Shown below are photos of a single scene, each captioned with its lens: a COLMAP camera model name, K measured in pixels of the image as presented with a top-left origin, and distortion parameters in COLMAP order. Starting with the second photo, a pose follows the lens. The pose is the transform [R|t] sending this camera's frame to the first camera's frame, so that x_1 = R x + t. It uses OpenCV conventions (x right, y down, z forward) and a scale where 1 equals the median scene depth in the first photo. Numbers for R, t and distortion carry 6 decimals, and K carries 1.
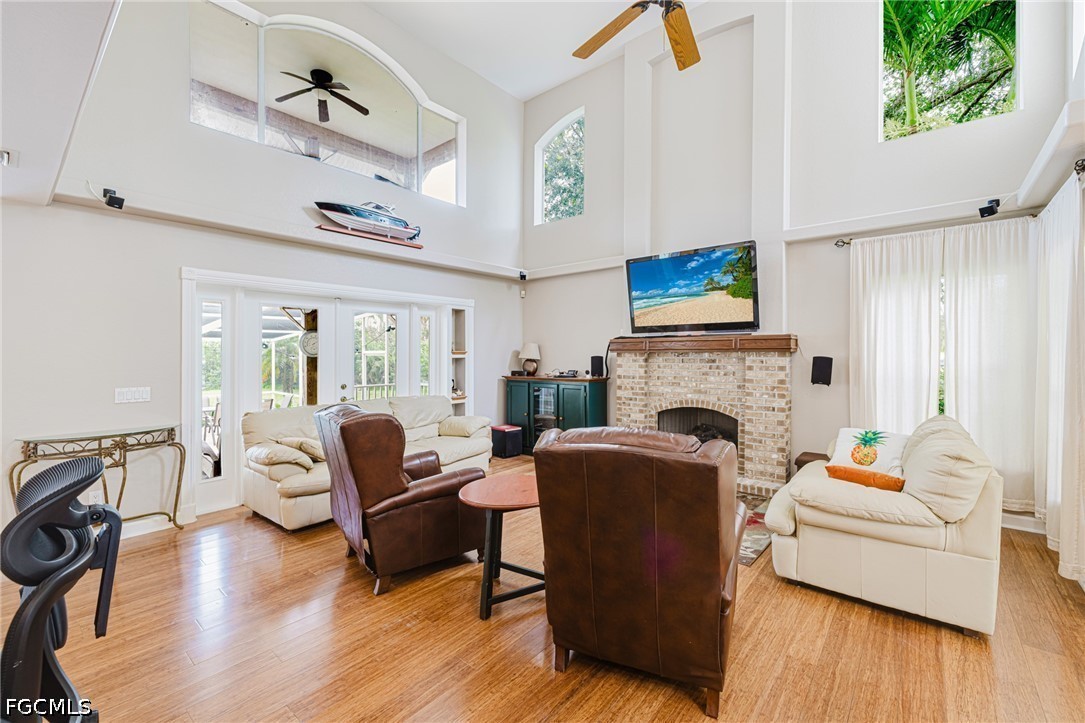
lens RADIAL K [[453.1, 0, 545.7], [0, 453.1, 354.9], [0, 0, 1]] dist [-0.003256, 0.000175]
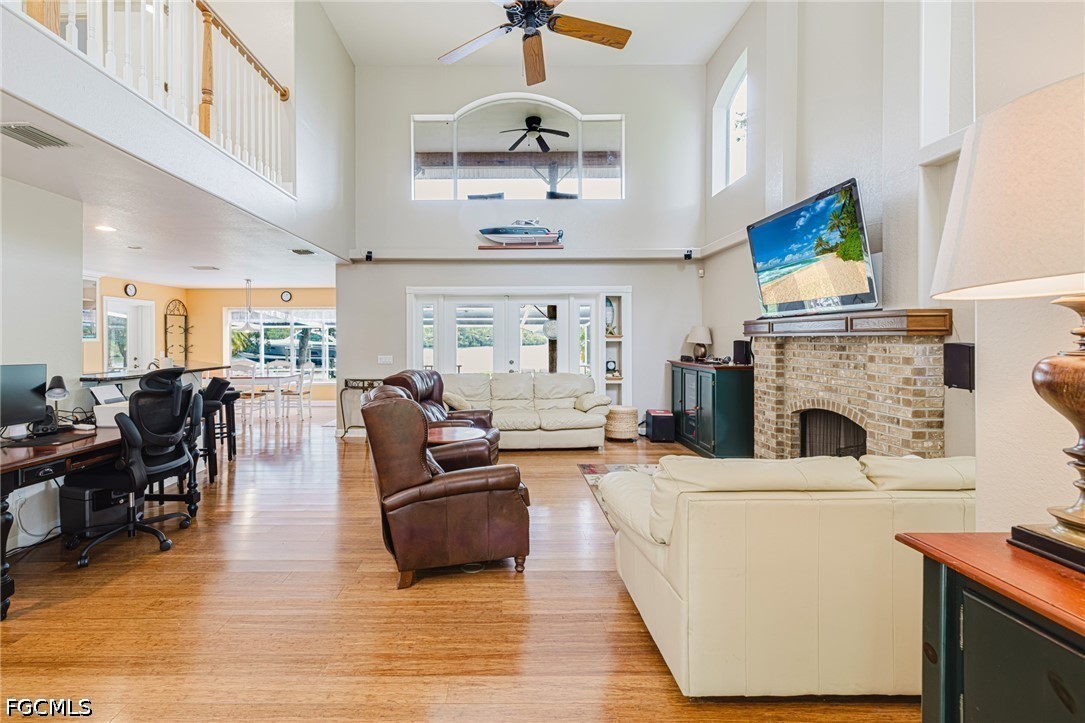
lens RADIAL K [[470.1, 0, 503.3], [0, 470.1, 339.3], [0, 0, 1]] dist [0.000417, 0.000030]
pose [[0.645622, 0.005229, -0.763639, 0.584184], [-0.003493, 0.999986, 0.003894, -0.002197], [0.763649, 0.000153, 0.645632, 0.093568]]
